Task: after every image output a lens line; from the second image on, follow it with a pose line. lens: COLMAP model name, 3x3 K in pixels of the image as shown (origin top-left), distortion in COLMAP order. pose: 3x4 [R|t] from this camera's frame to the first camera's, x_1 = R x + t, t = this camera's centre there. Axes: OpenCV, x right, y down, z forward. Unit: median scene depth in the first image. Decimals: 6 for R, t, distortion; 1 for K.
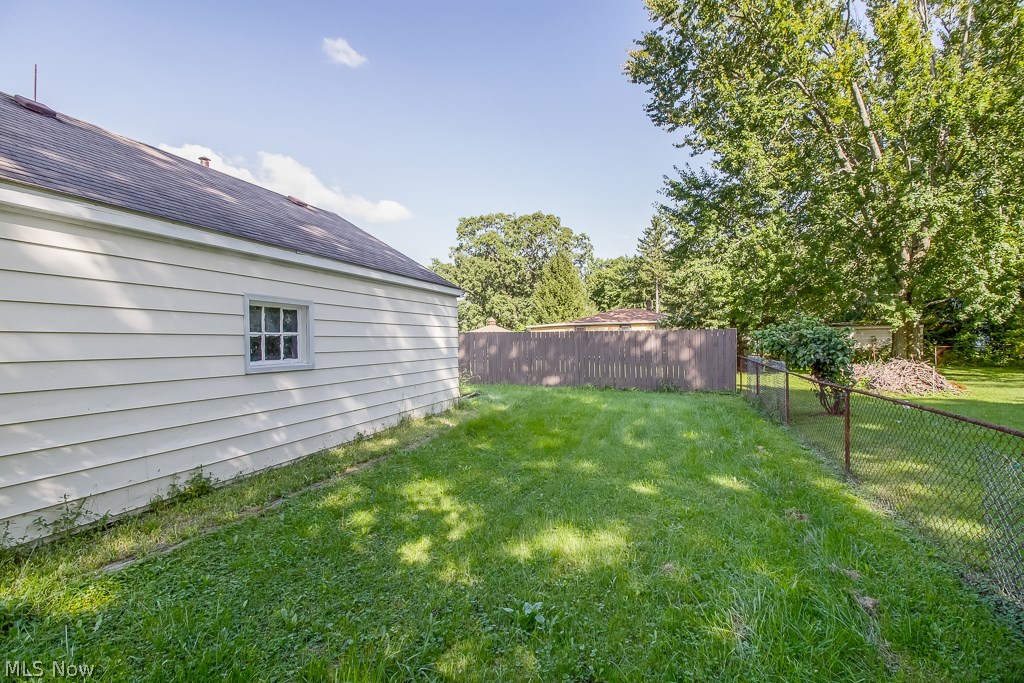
lens RADIAL K [[475.2, 0, 512.4], [0, 475.2, 340.3], [0, 0, 1]] dist [0.004829, -0.003433]
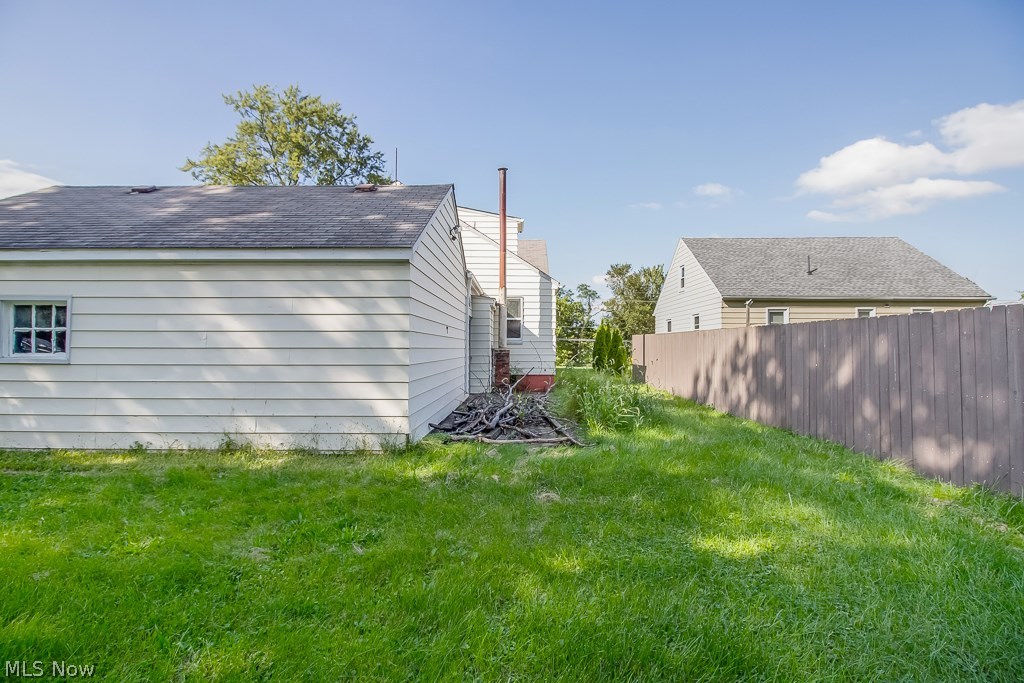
lens RADIAL K [[475.2, 0, 513.0], [0, 475.2, 339.6], [0, 0, 1]] dist [0.004829, -0.003433]
pose [[0.292523, -0.008290, -0.956223, 0.831706], [-0.004470, 0.999940, -0.010037, 0.016246], [0.956248, 0.007210, 0.292468, 1.650791]]
